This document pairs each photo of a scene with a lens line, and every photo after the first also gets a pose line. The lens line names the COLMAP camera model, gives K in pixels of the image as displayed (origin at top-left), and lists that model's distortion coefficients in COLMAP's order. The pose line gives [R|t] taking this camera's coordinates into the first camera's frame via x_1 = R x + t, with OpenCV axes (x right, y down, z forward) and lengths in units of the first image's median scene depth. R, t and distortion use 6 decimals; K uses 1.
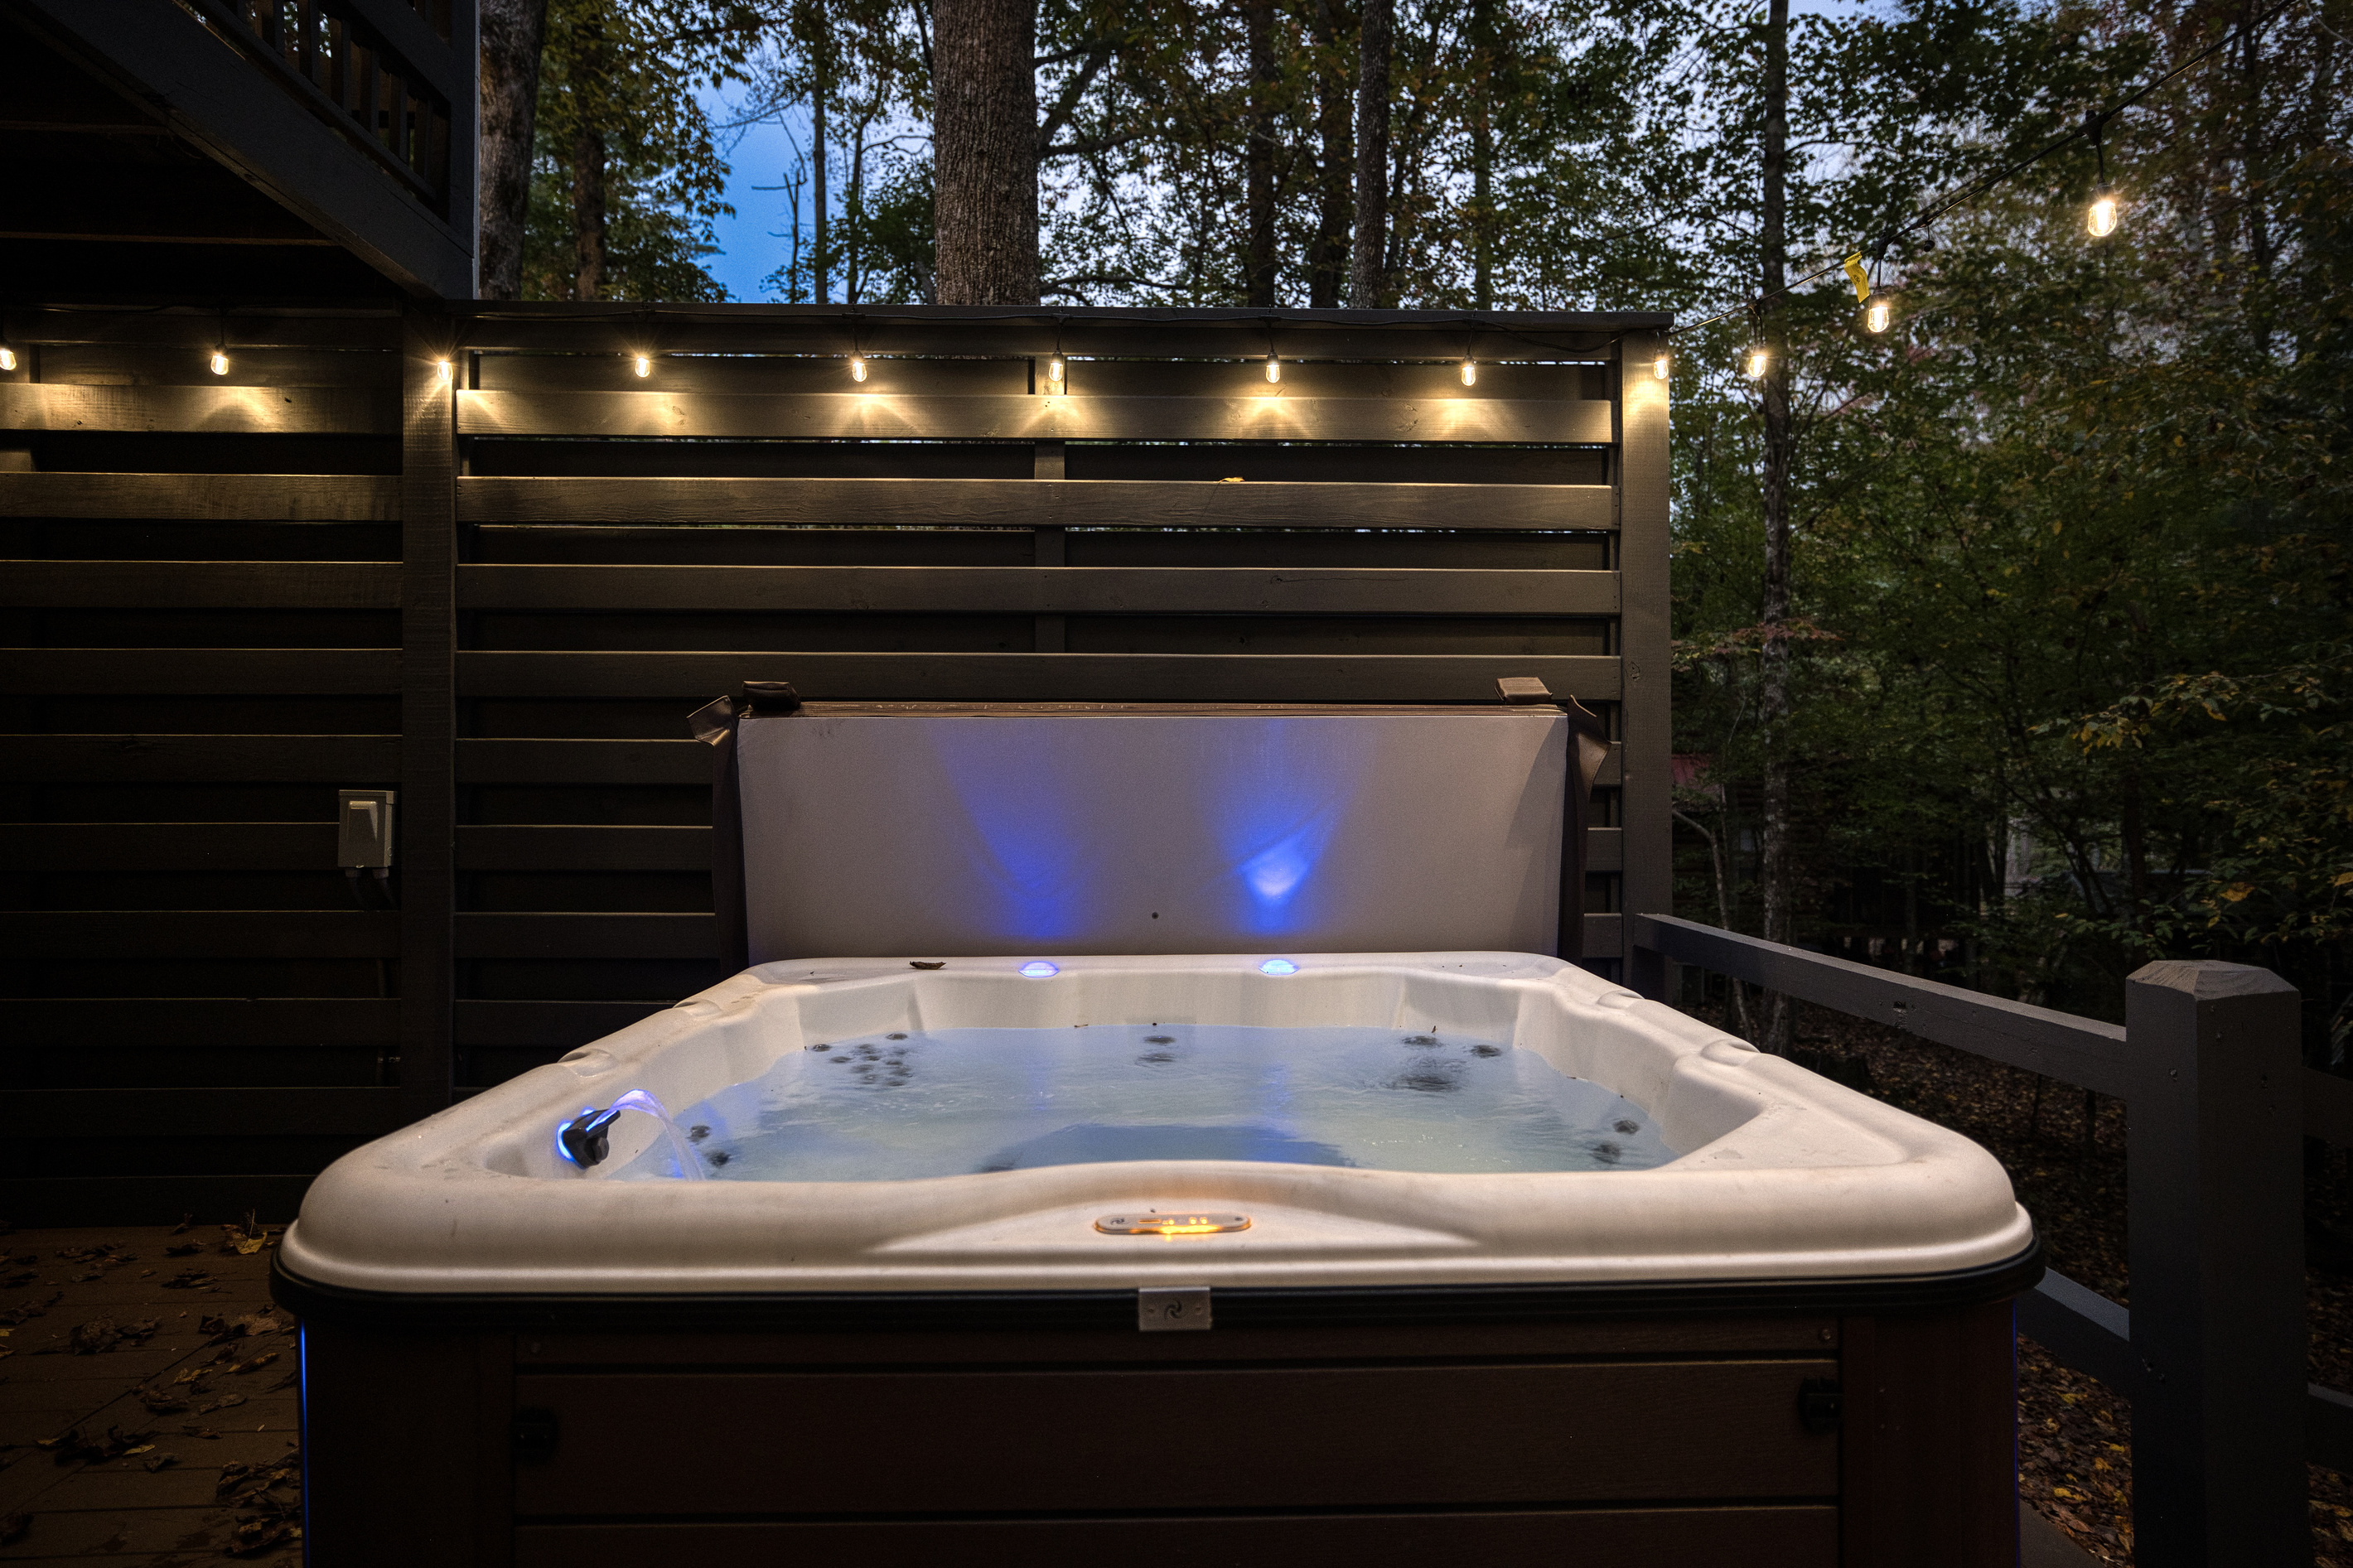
lens RADIAL K [[1399.8, 0, 1176.5], [0, 1399.8, 784.0], [0, 0, 1]] dist [-0.007845, -0.002439]
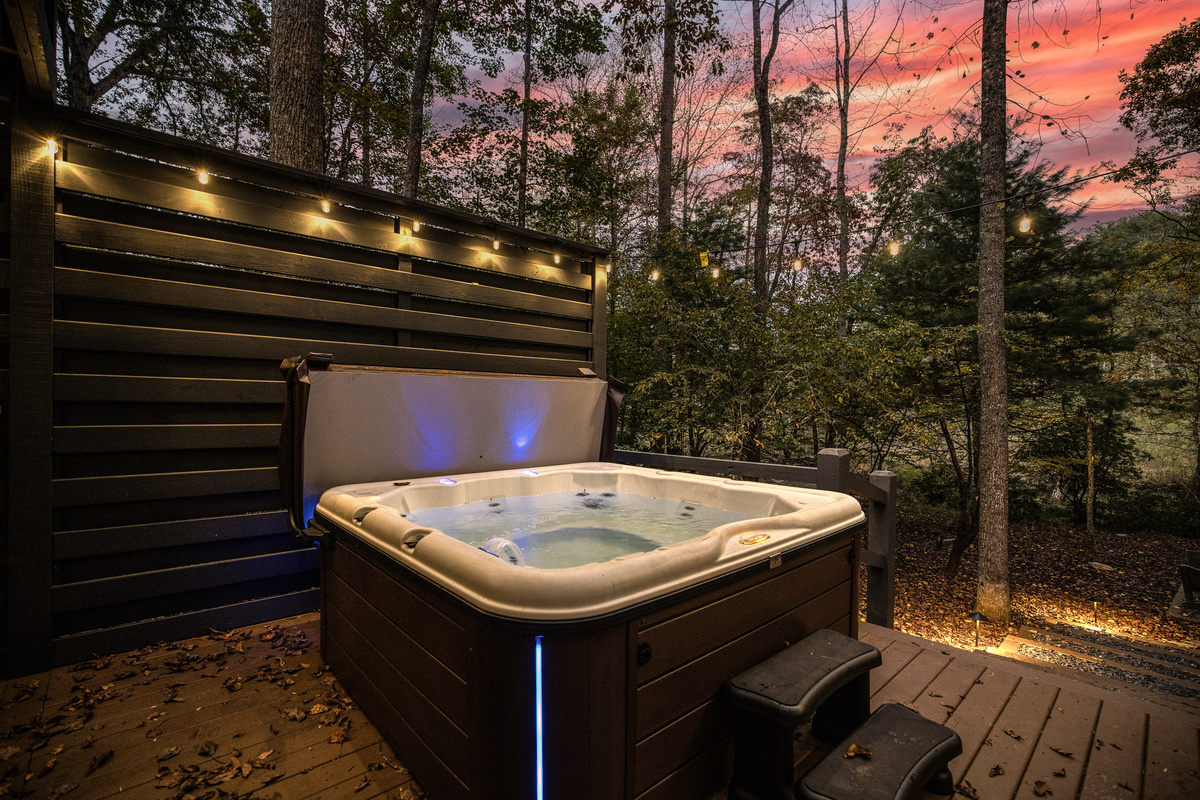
lens RADIAL K [[538.7, 0, 600.0], [0, 538.7, 400.0], [0, 0, 1]] dist [-0.002066, 0.000737]
pose [[0.770532, 0.009800, 0.637326, -0.417579], [-0.009440, 0.999948, -0.003963, -0.004791], [-0.637332, -0.002963, 0.770584, 0.105874]]
